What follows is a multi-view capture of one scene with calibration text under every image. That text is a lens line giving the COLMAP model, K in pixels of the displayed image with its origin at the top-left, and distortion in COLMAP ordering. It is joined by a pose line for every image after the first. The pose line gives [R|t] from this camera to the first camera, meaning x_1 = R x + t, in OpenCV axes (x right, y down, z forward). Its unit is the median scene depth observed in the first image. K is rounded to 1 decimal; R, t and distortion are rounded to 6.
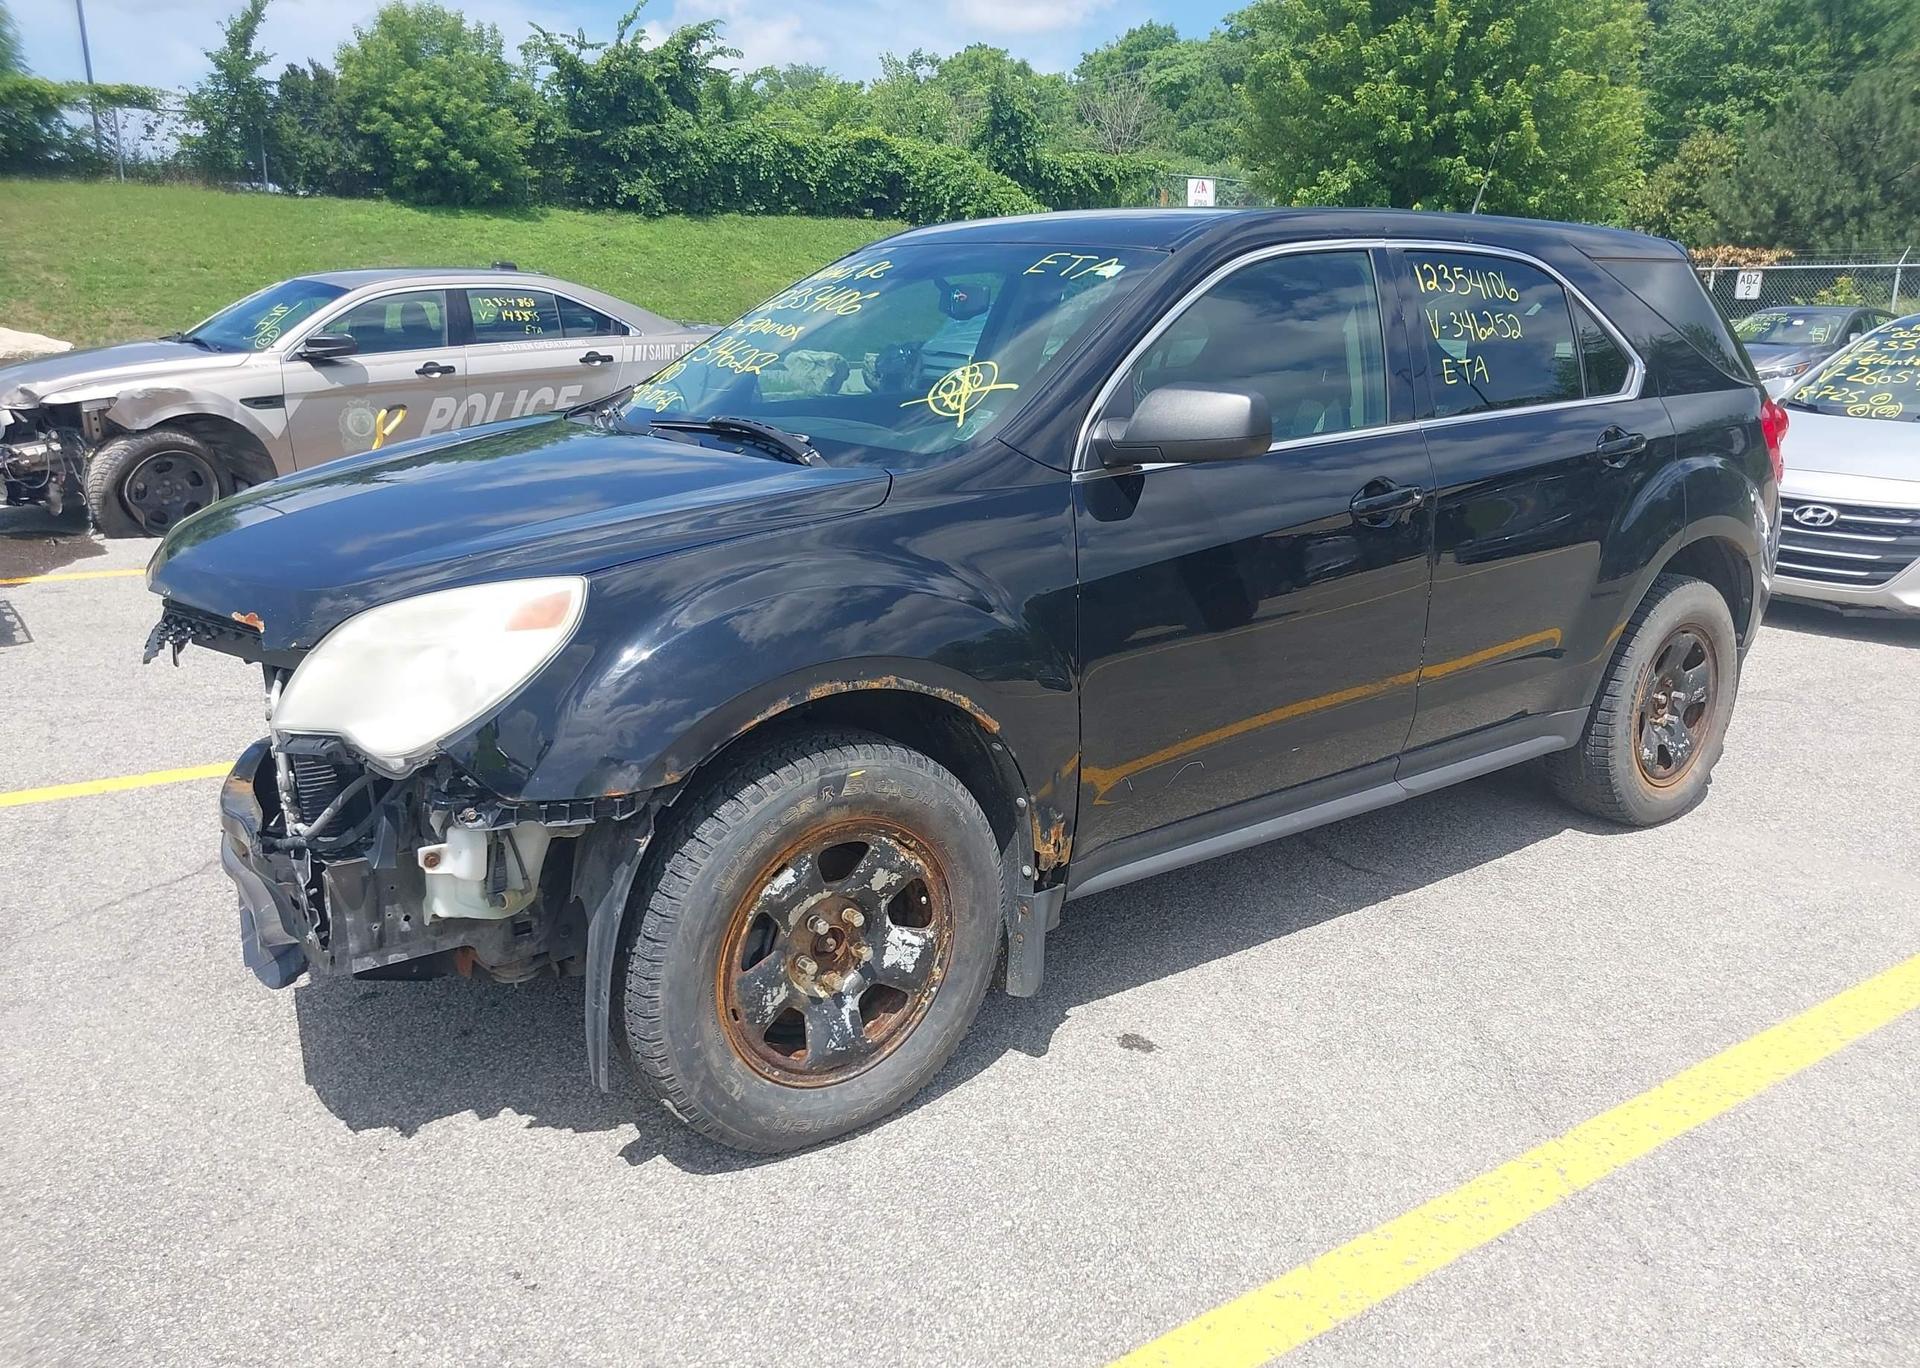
lens RADIAL K [[1506.0, 0, 969.3], [0, 1506.0, 726.5], [0, 0, 1]] dist [0.011632, -0.013925]
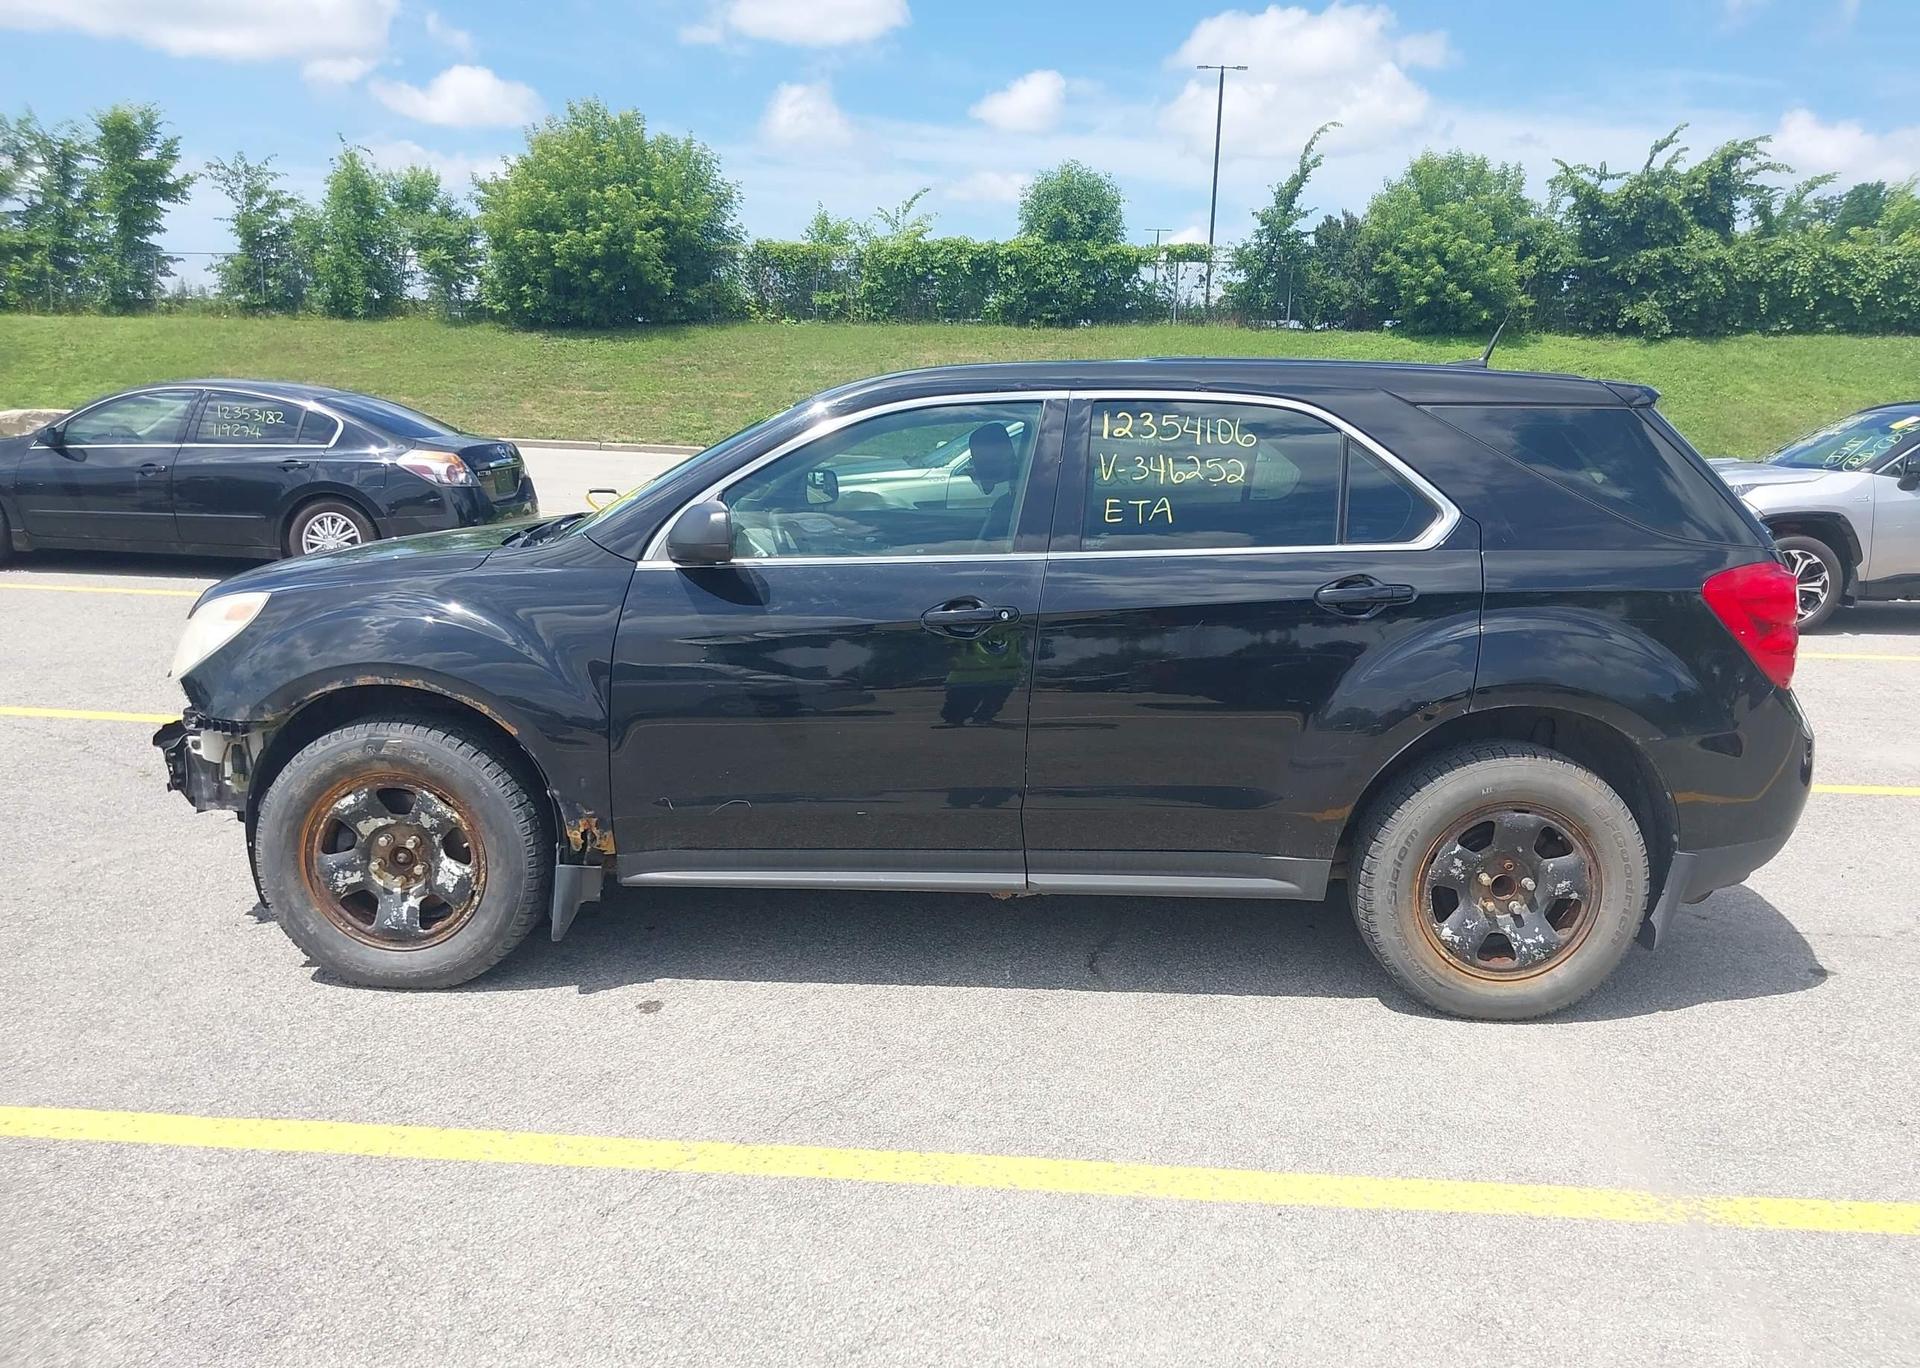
lens RADIAL K [[1483.7, 0, 994.8], [0, 1483.7, 752.3], [0, 0, 1]] dist [0.017018, -0.013421]
pose [[0.768124, 0.149621, -0.622575, 0.961405], [-0.184492, 0.982797, 0.008568, -0.059661], [0.613146, 0.108279, 0.782513, 0.151527]]
